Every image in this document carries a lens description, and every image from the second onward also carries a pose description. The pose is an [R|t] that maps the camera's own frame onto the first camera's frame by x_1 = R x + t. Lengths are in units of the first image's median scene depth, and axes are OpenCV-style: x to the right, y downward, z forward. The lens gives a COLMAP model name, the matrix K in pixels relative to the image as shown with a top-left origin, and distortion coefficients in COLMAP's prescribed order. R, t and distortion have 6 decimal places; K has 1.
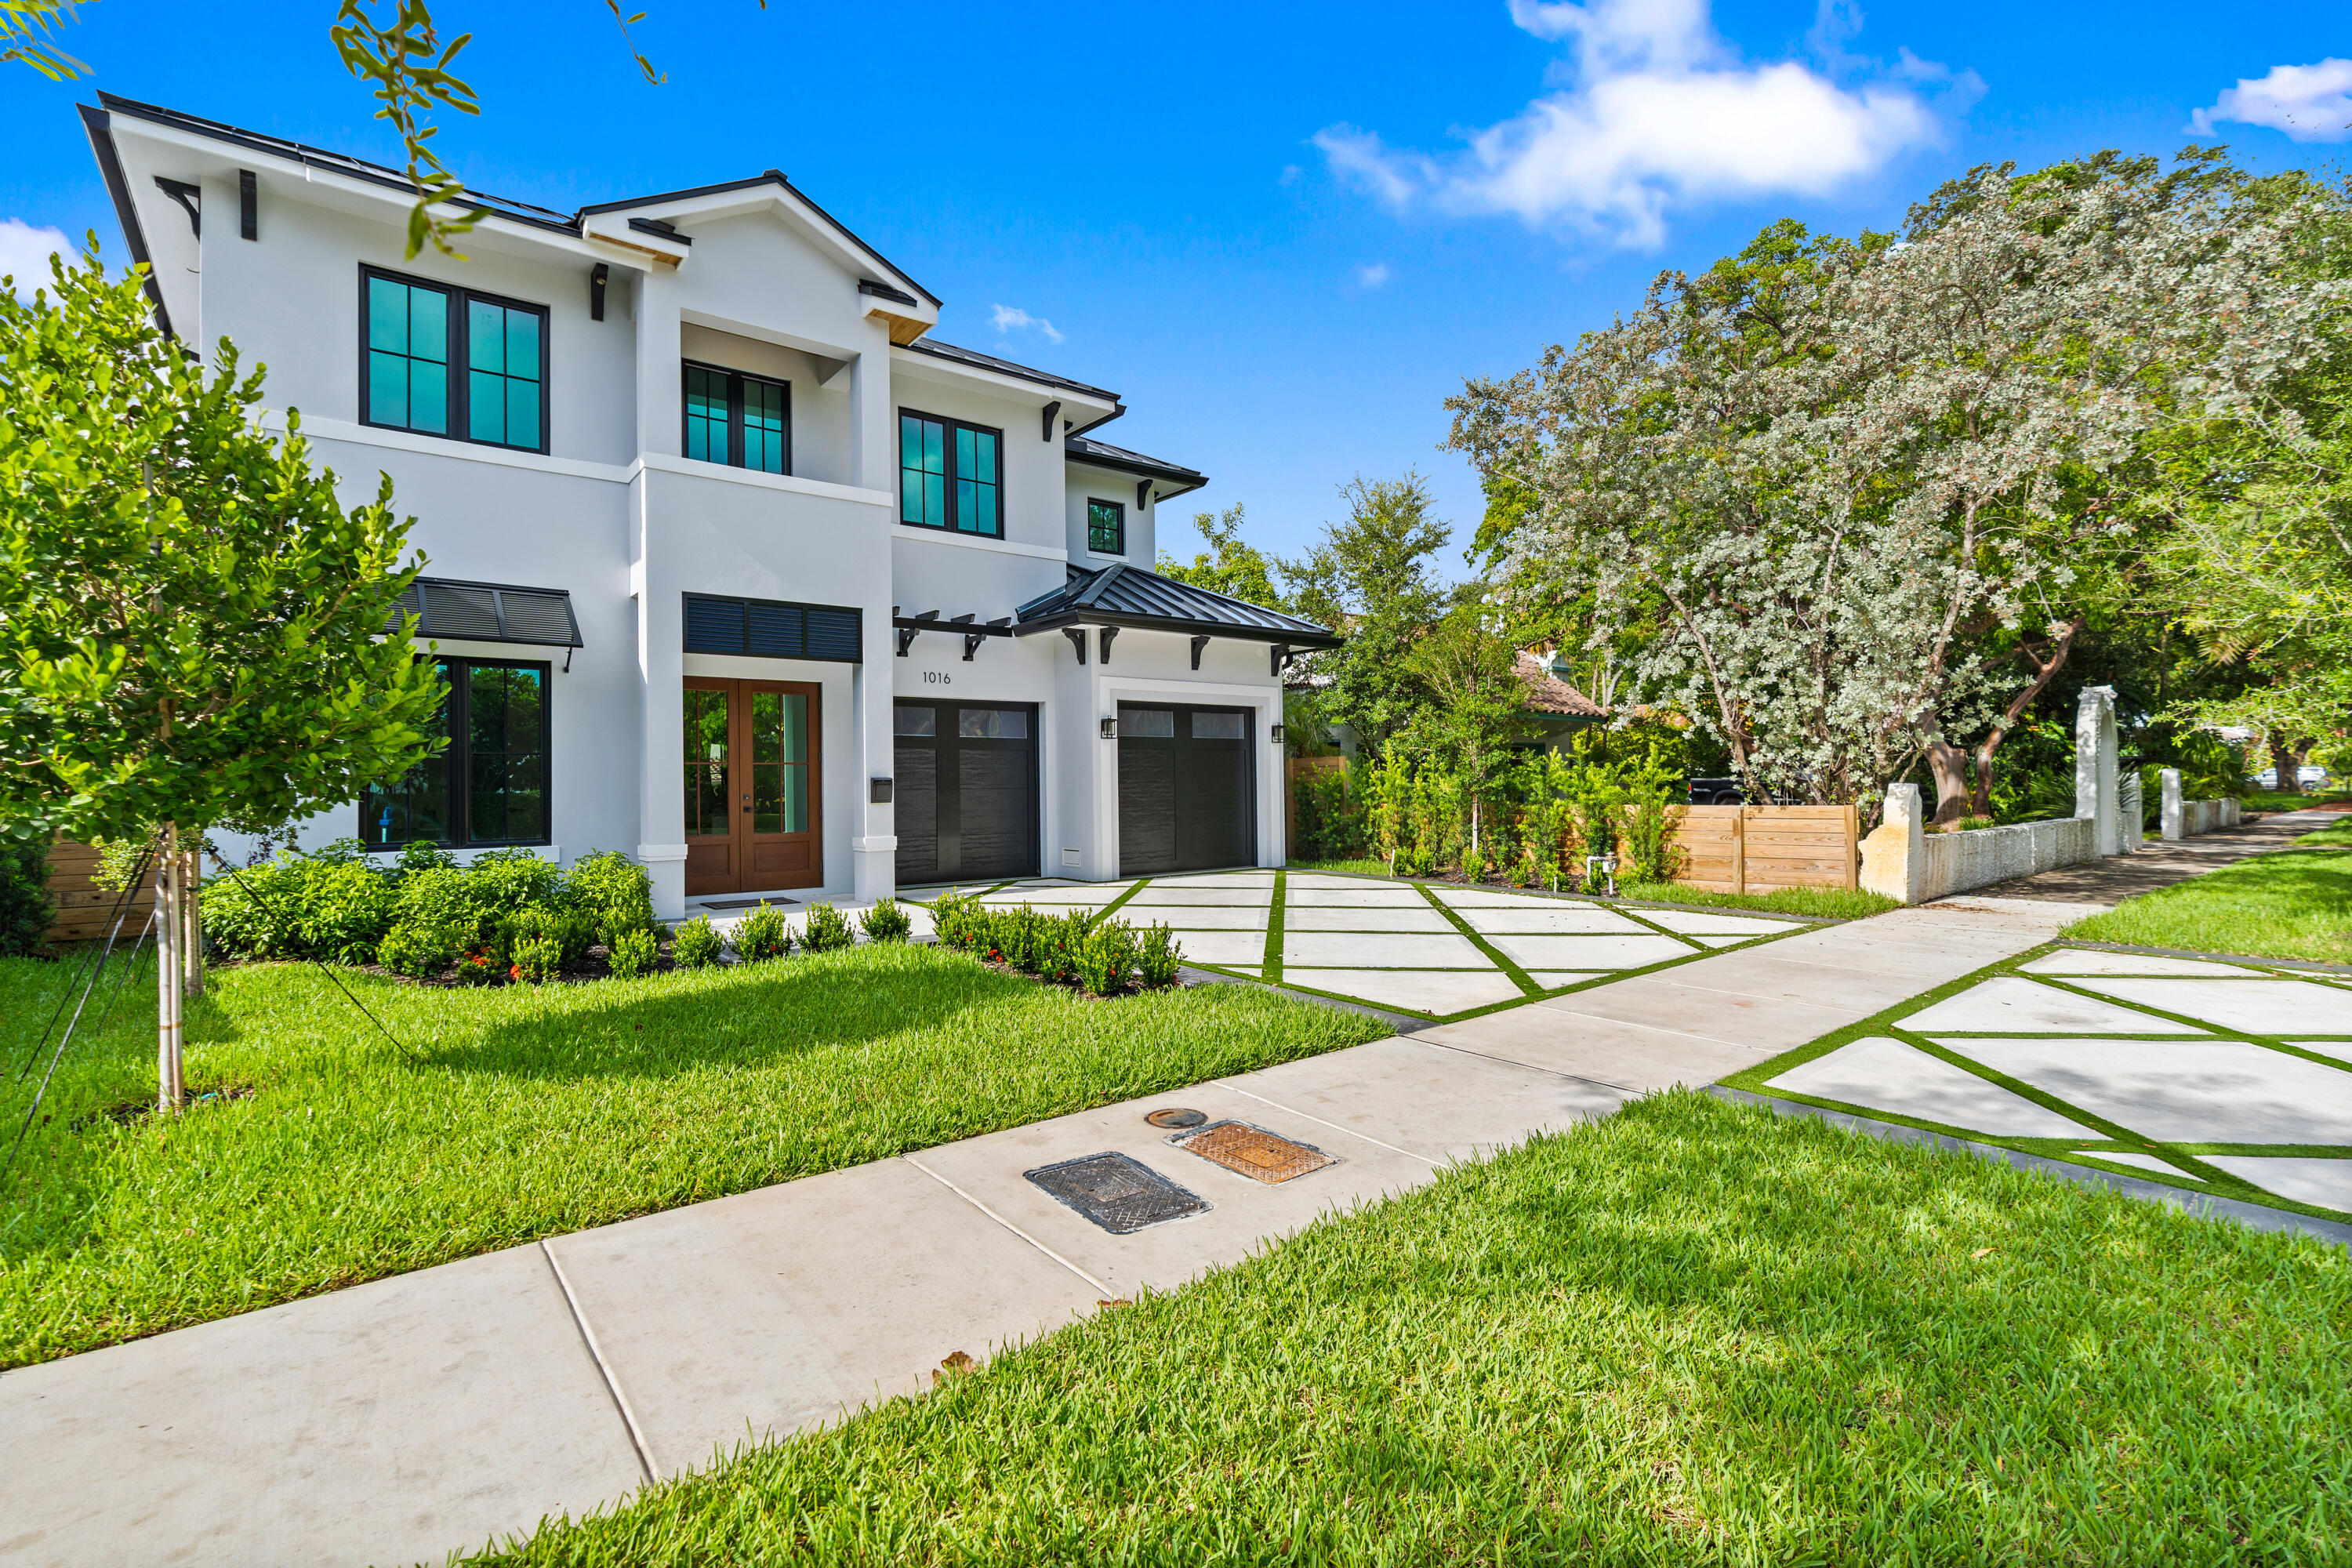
lens RADIAL K [[1061.3, 0, 1175.2], [0, 1061.3, 769.2], [0, 0, 1]] dist [-0.012621, 0.005464]
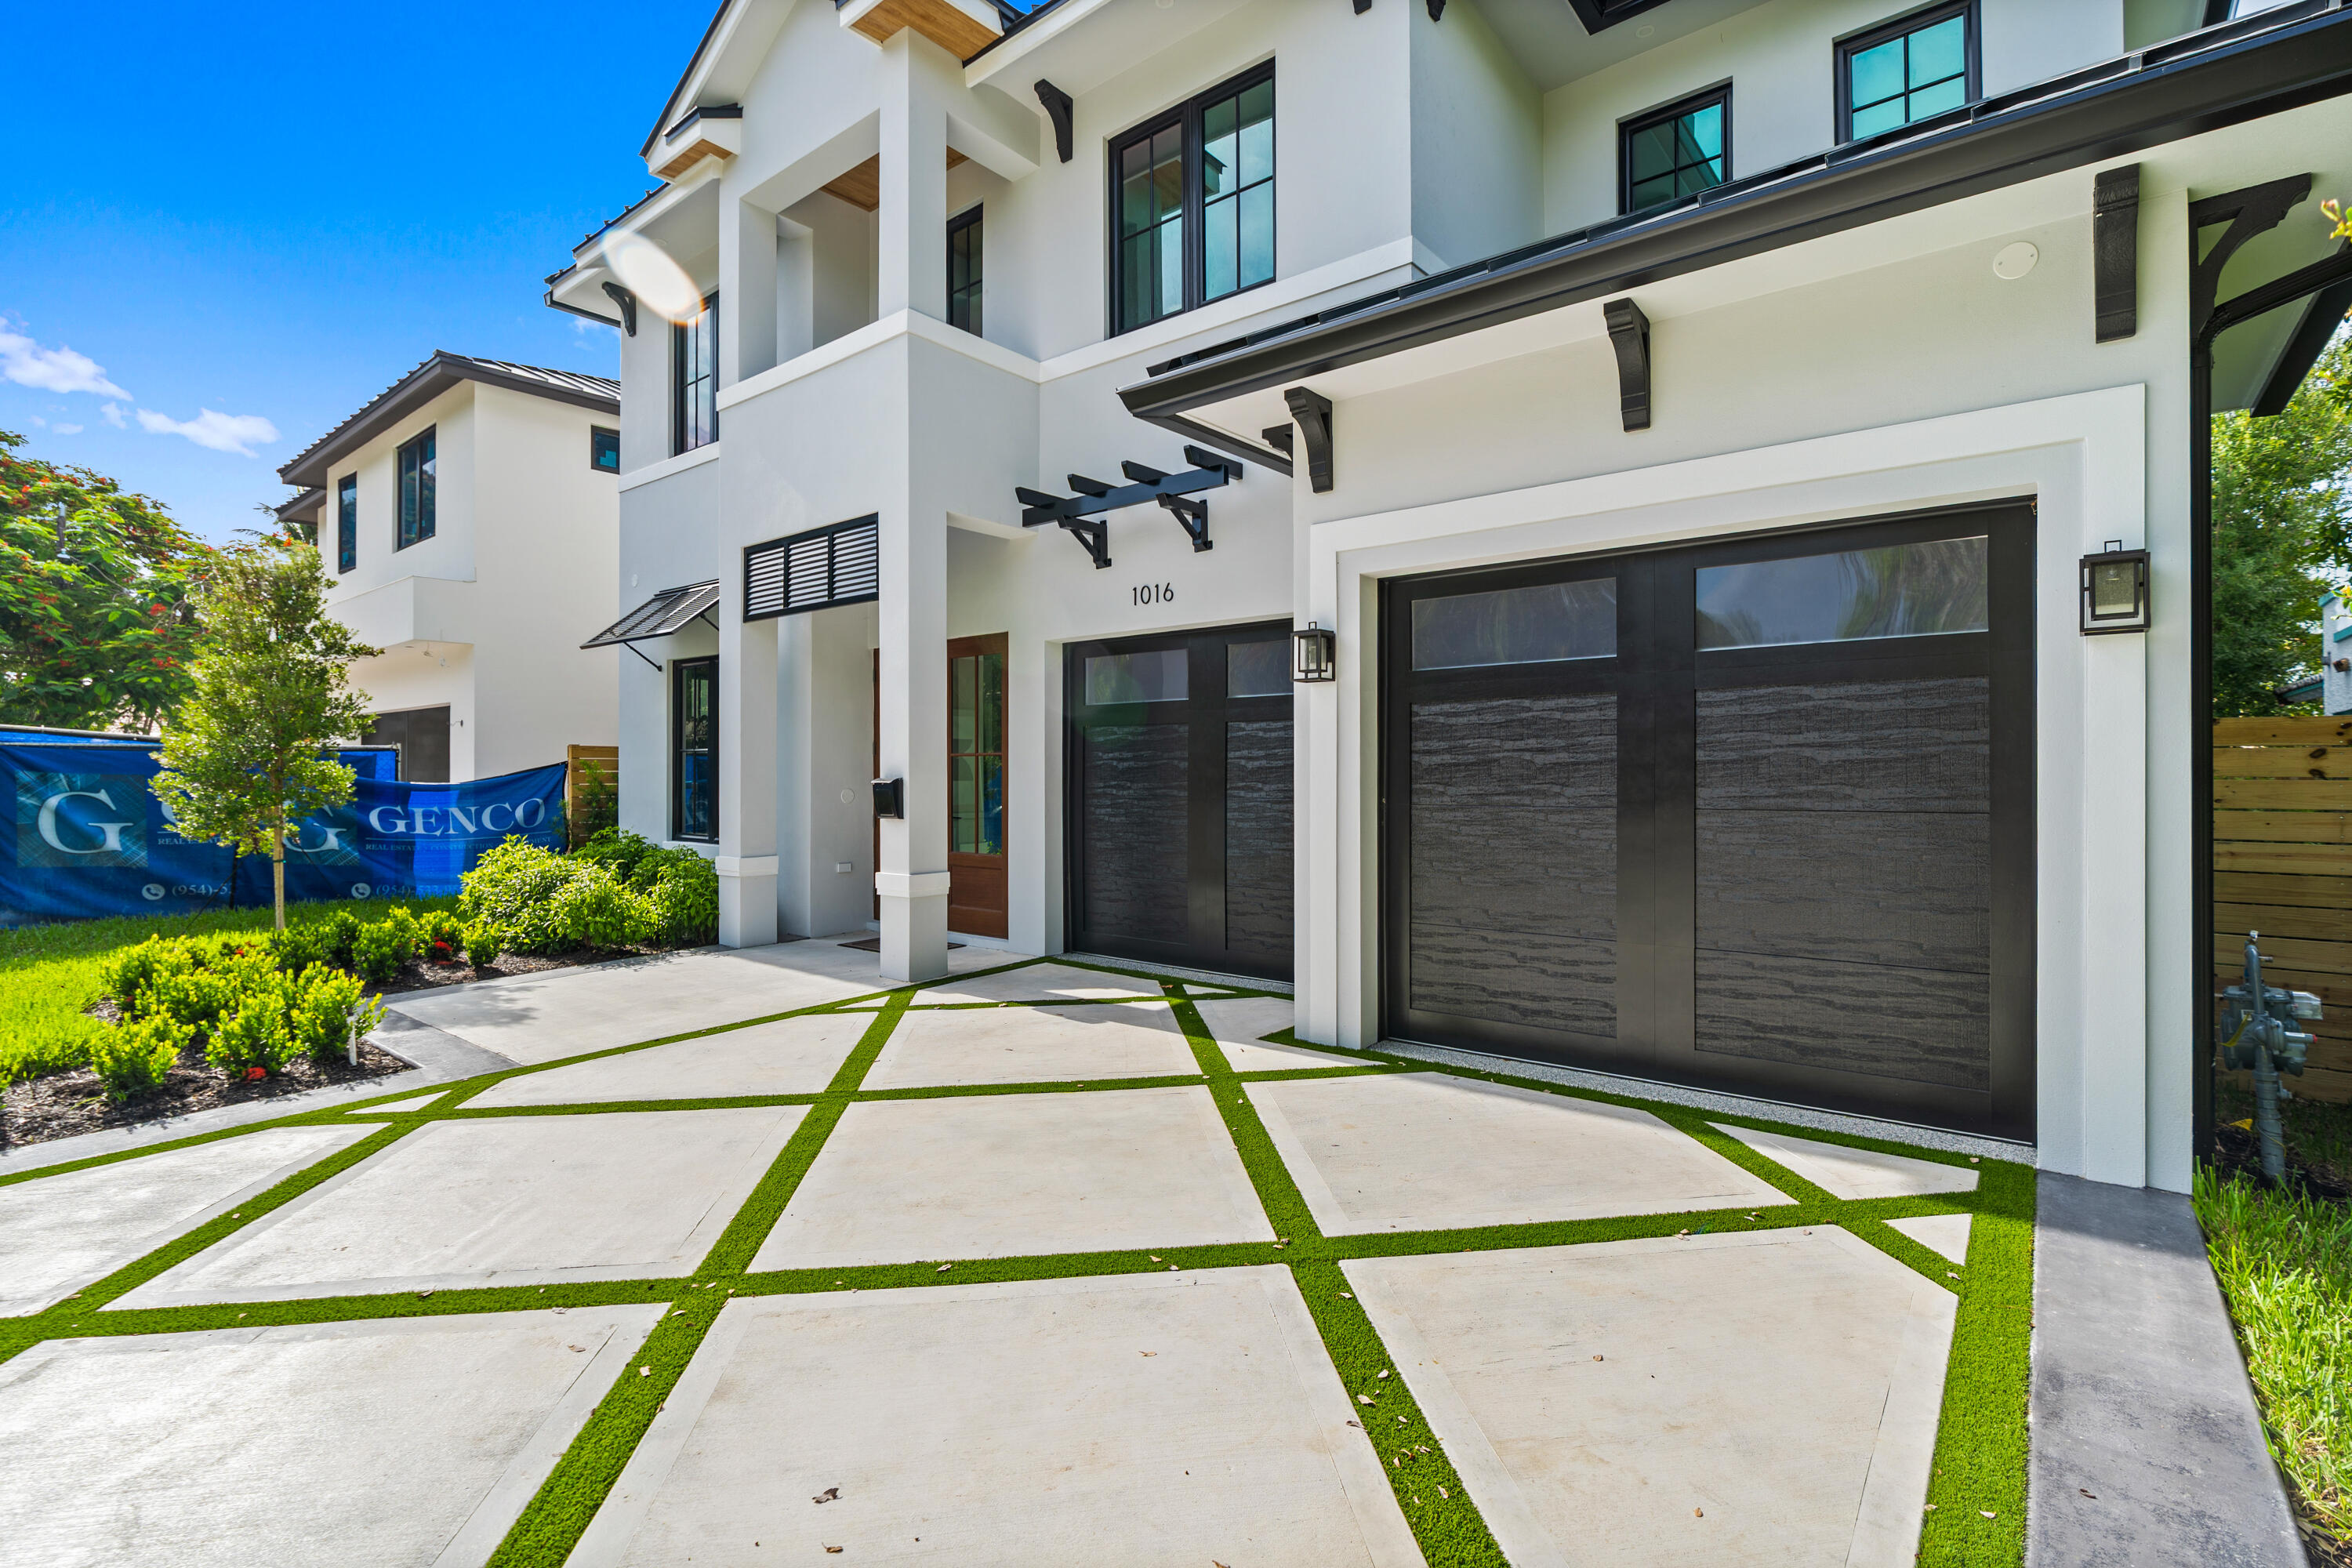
lens RADIAL K [[1061.3, 0, 1175.2], [0, 1061.3, 769.2], [0, 0, 1]] dist [-0.012621, 0.005464]
pose [[0.198778, 0.003314, -0.980039, 0.287469], [-0.001616, 0.999994, 0.003053, 0.002960], [0.980043, 0.000977, 0.198782, 0.812150]]
